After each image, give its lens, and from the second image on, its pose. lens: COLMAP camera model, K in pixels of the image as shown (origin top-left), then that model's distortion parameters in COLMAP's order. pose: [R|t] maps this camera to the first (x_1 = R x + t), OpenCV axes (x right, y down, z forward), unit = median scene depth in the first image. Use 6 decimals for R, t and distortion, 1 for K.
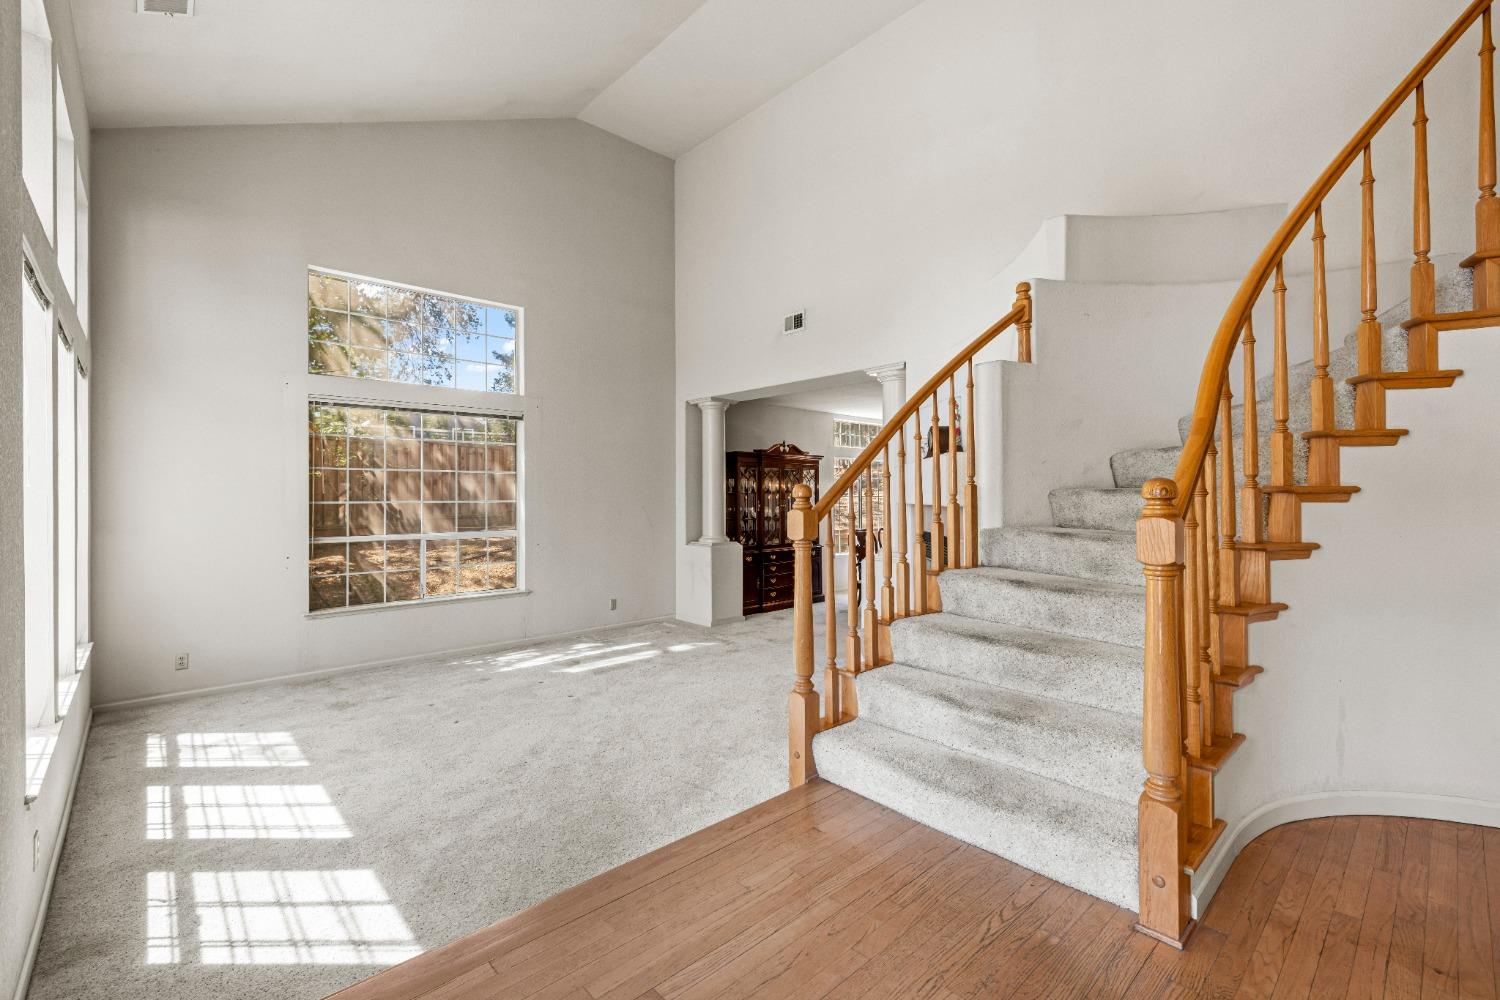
lens RADIAL K [[659.2, 0, 750.0], [0, 659.2, 500.0], [0, 0, 1]] dist [-0.001237, 0.000765]
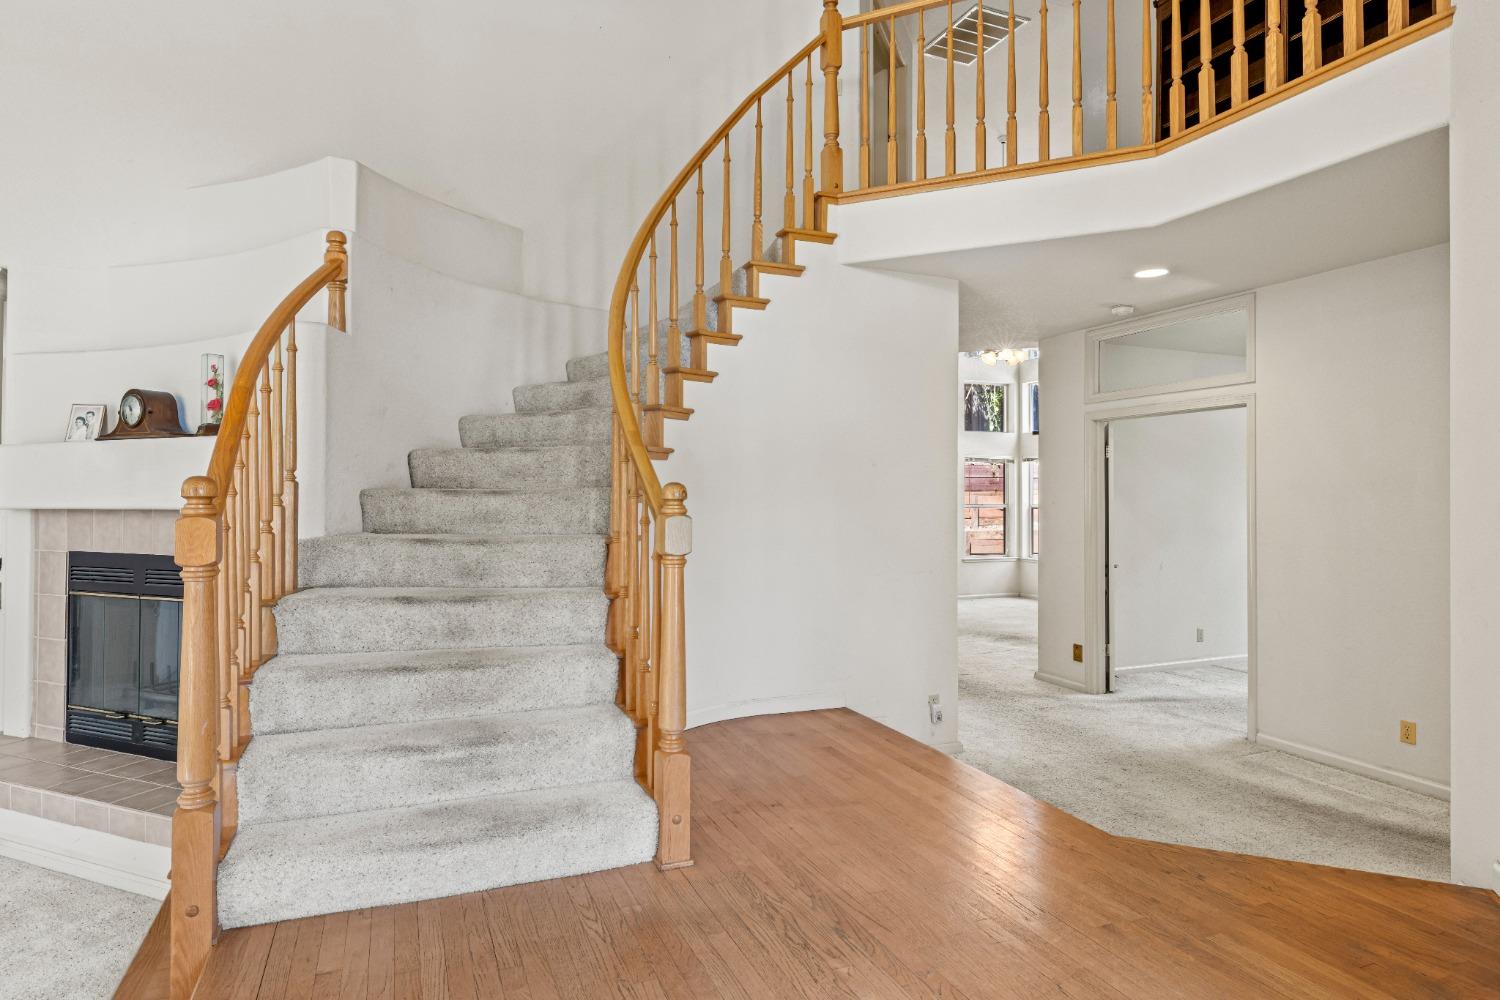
lens RADIAL K [[849.1, 0, 750.0], [0, 849.1, 500.0], [0, 0, 1]] dist [0.004569, -0.000305]
pose [[0.332515, -0.003510, 0.943091, -0.522418], [0.001355, 0.999994, 0.003244, -0.005855], [-0.943097, 0.000199, 0.332518, 0.235562]]
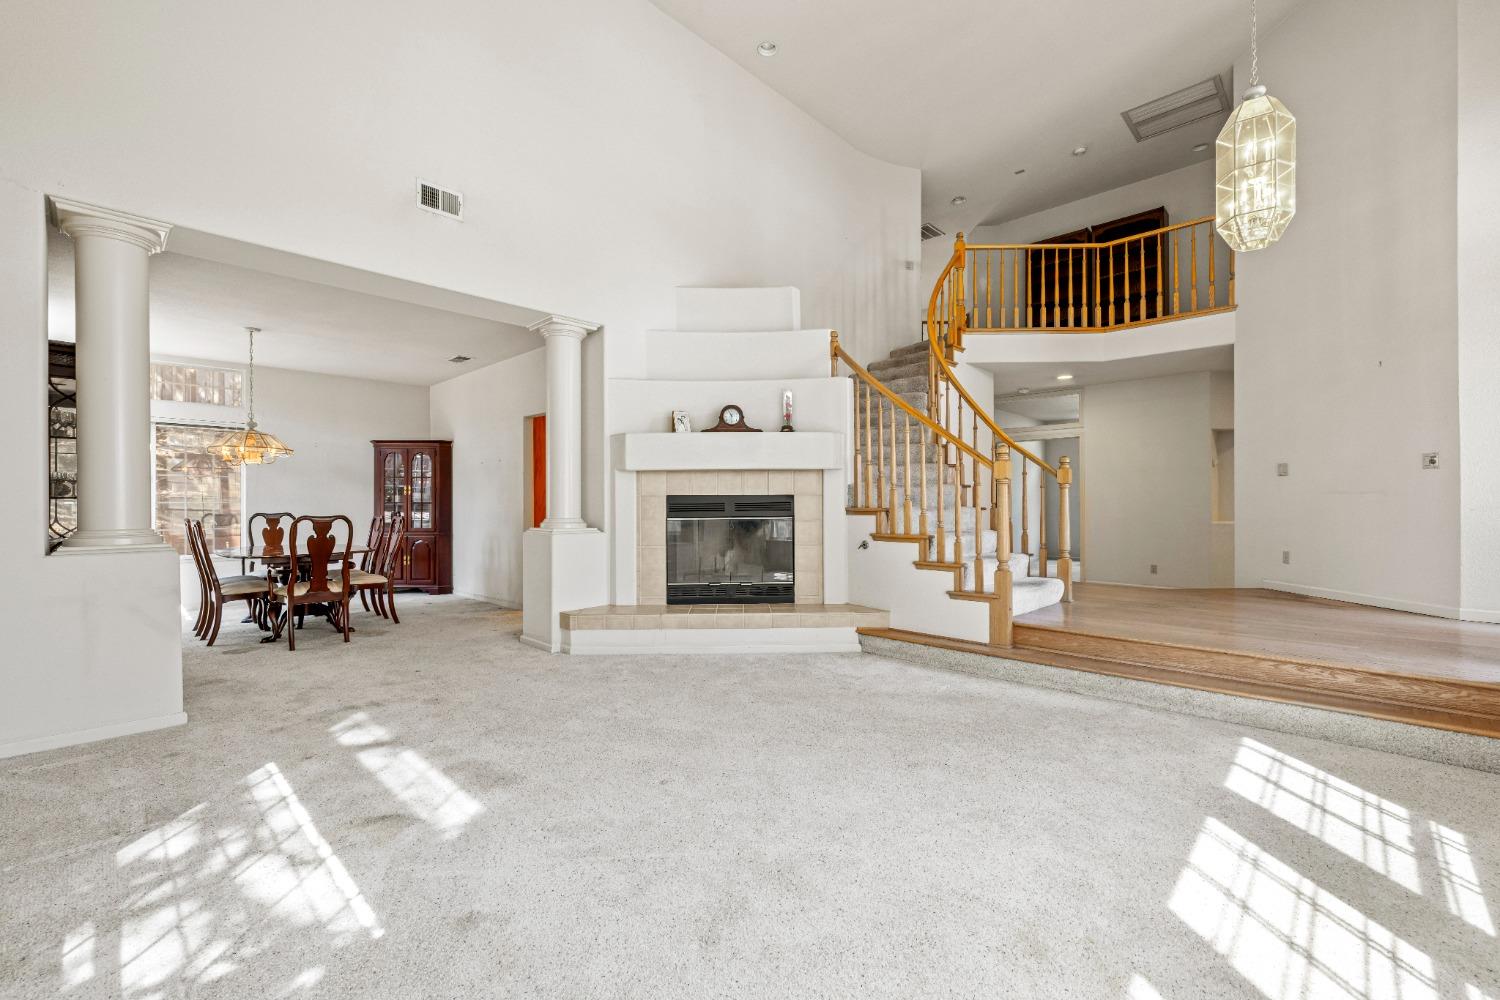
lens RADIAL K [[629.5, 0, 757.2], [0, 629.5, 503.8], [0, 0, 1]] dist [0.002211, -0.000238]
pose [[-0.072685, -0.001448, 0.997354, -1.500629], [0.008308, 0.999963, 0.002057, 0.117827], [-0.997320, 0.008435, -0.072671, 1.794470]]
